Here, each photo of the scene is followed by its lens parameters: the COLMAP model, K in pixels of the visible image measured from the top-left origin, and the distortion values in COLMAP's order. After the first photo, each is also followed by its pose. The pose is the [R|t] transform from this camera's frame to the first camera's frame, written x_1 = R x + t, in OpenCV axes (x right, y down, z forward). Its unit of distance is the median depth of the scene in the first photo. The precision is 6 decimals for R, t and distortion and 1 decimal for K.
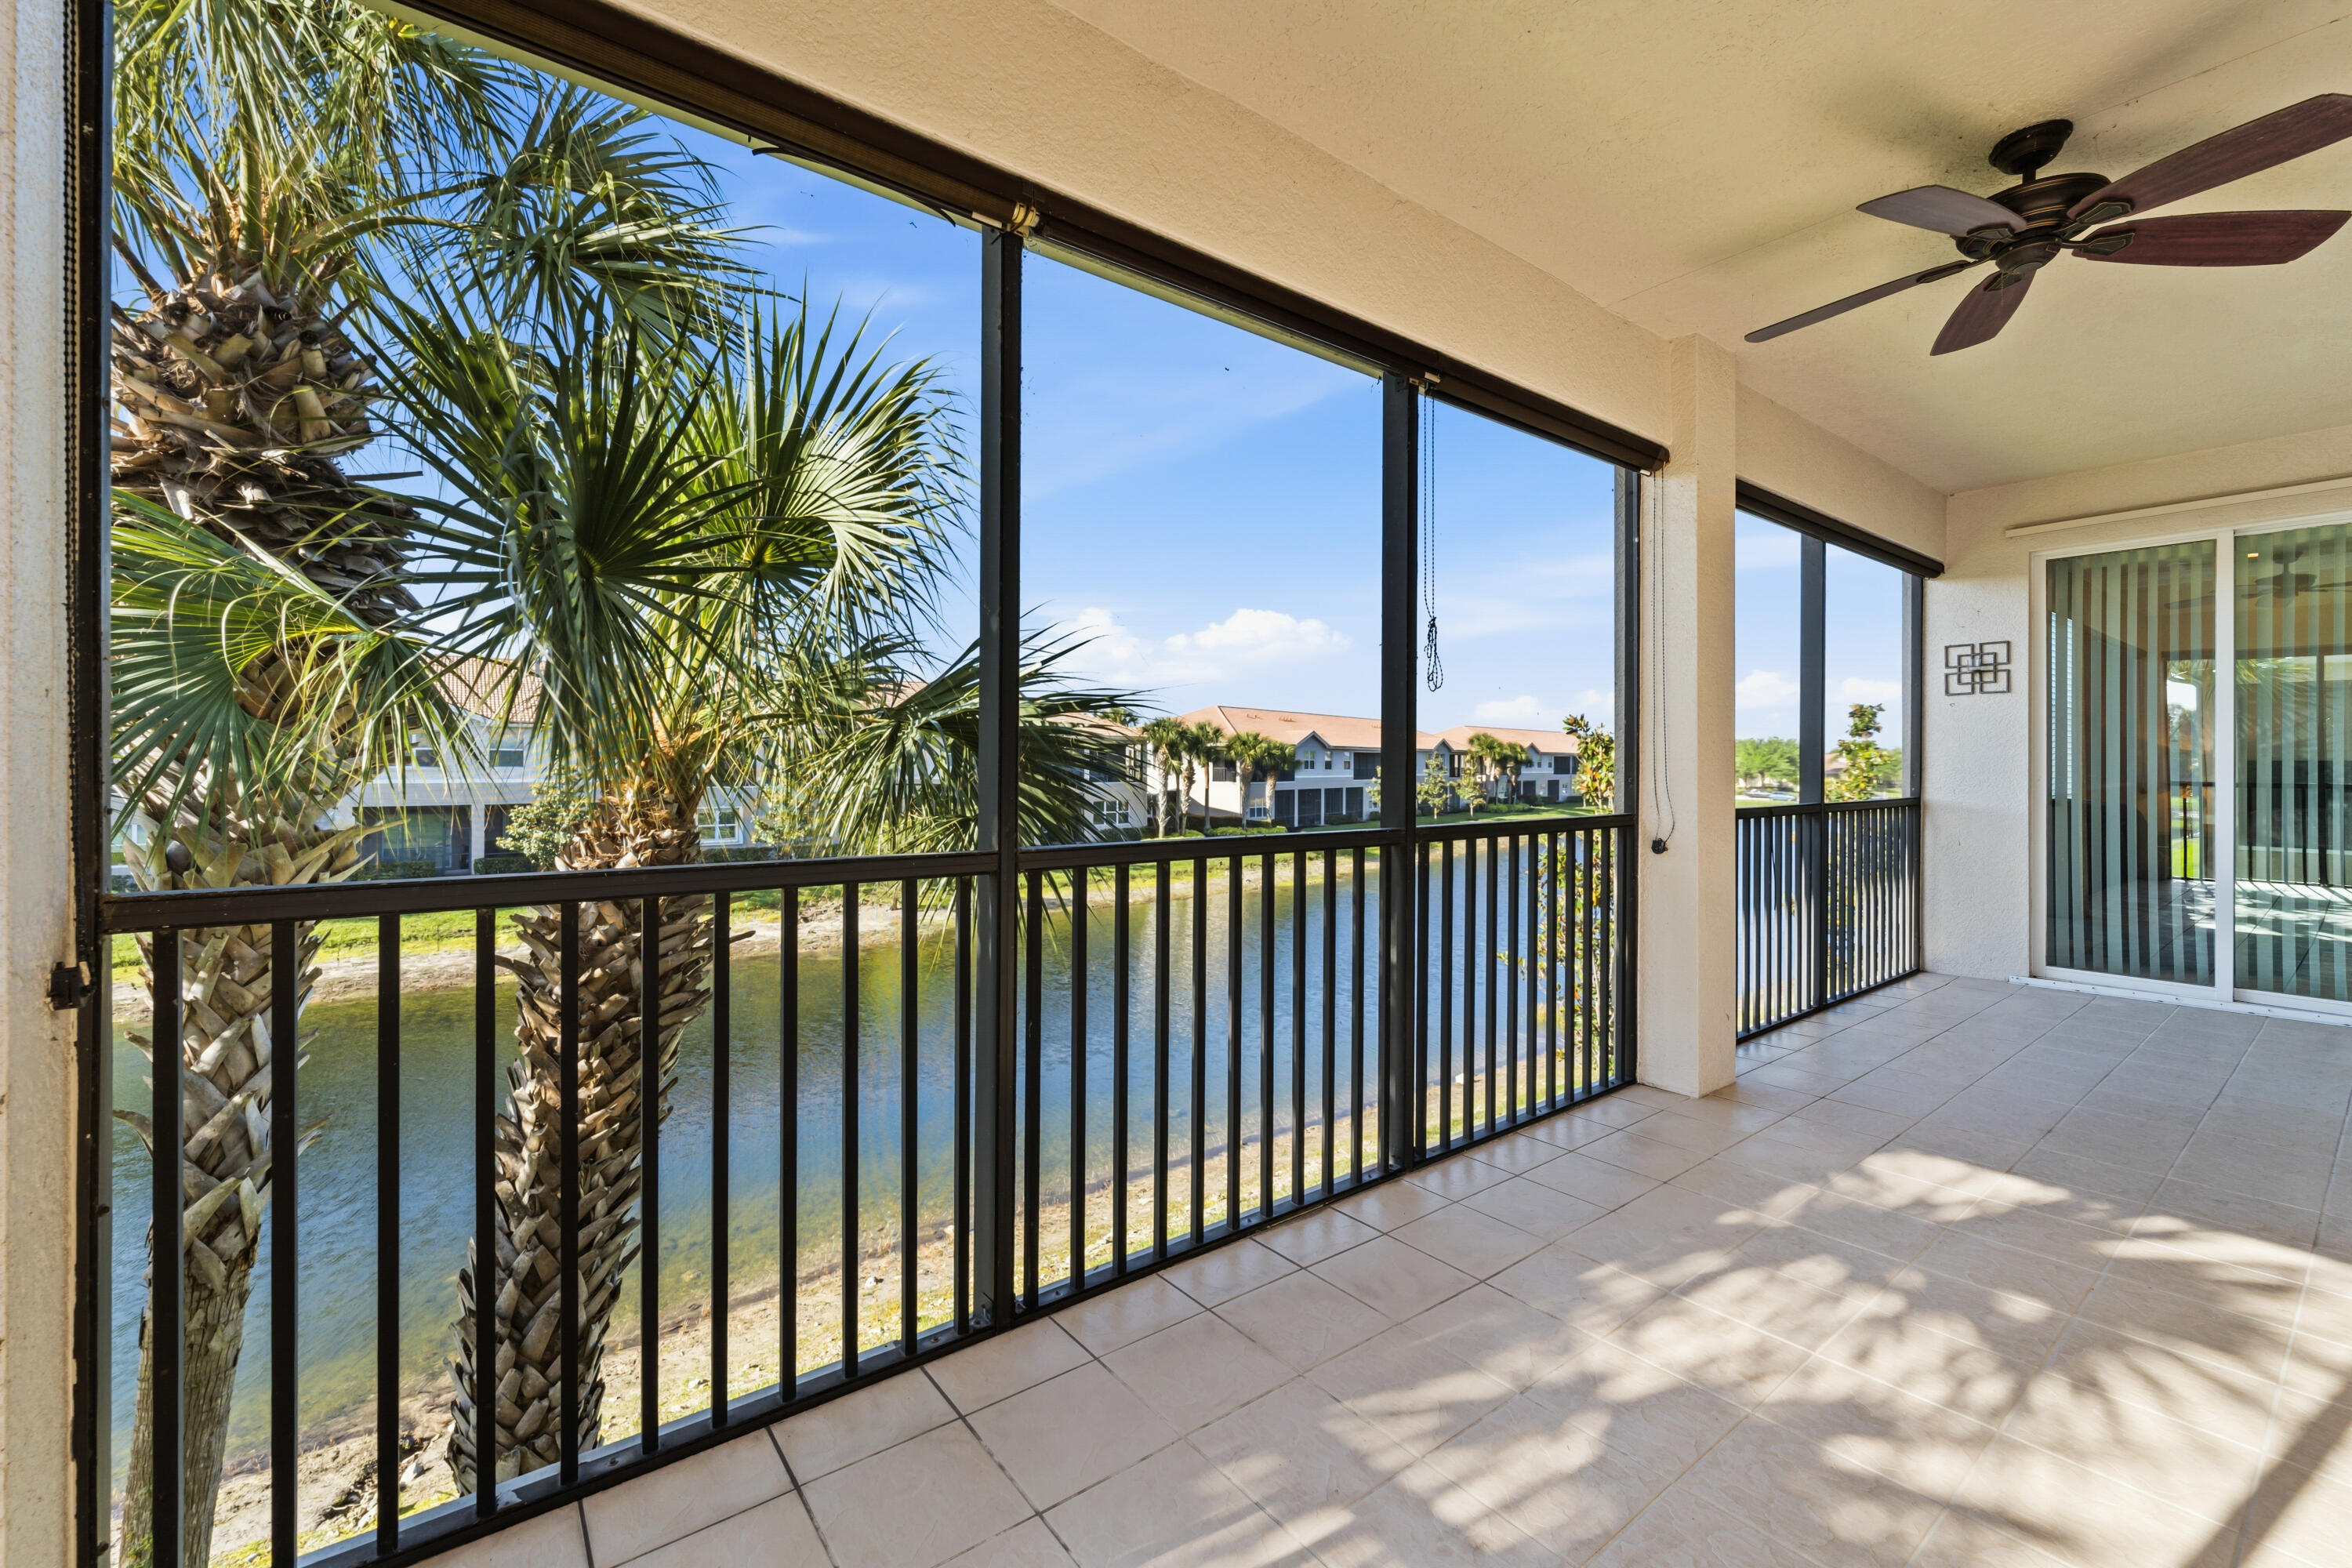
lens RADIAL K [[956.0, 0, 1163.8], [0, 956.0, 753.3], [0, 0, 1]] dist [-0.003566, -0.000452]
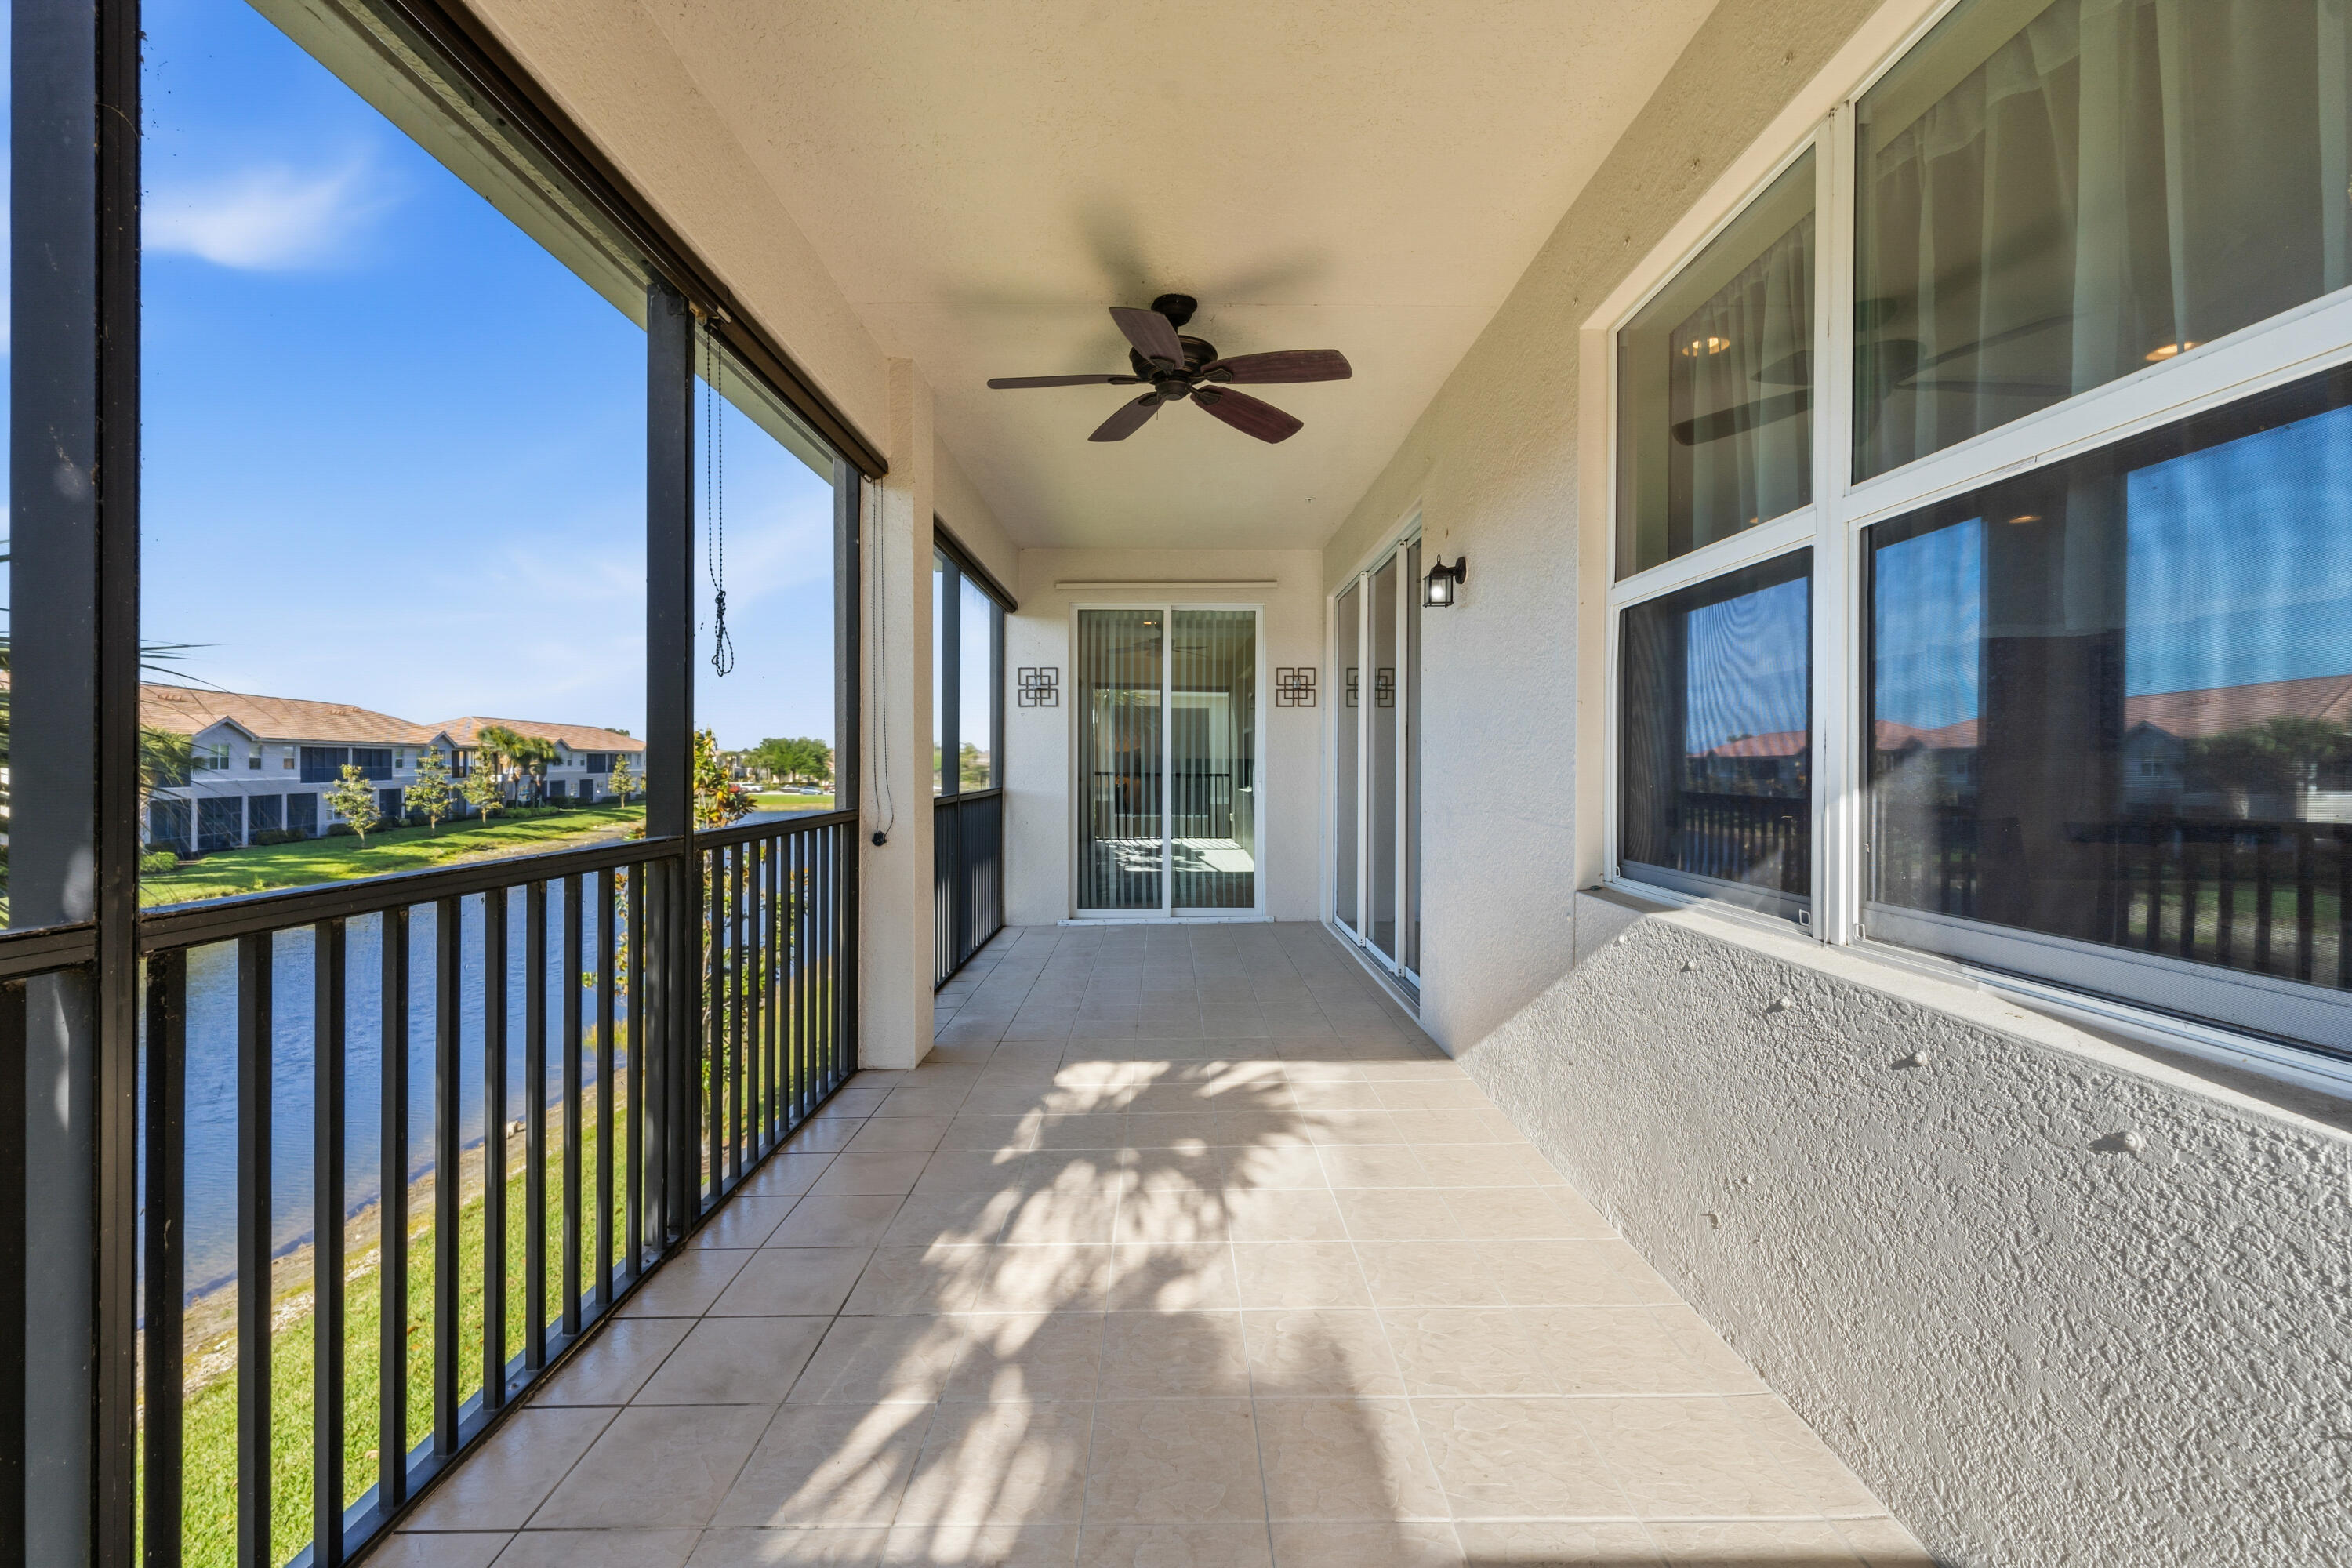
lens RADIAL K [[965.6, 0, 1165.8], [0, 965.6, 774.6], [0, 0, 1]] dist [0.000260, -0.000164]
pose [[0.594069, -0.011807, 0.804327, -0.152917], [-0.007904, 0.999758, 0.020514, 0.002428], [-0.804375, -0.018544, 0.593832, 0.118365]]
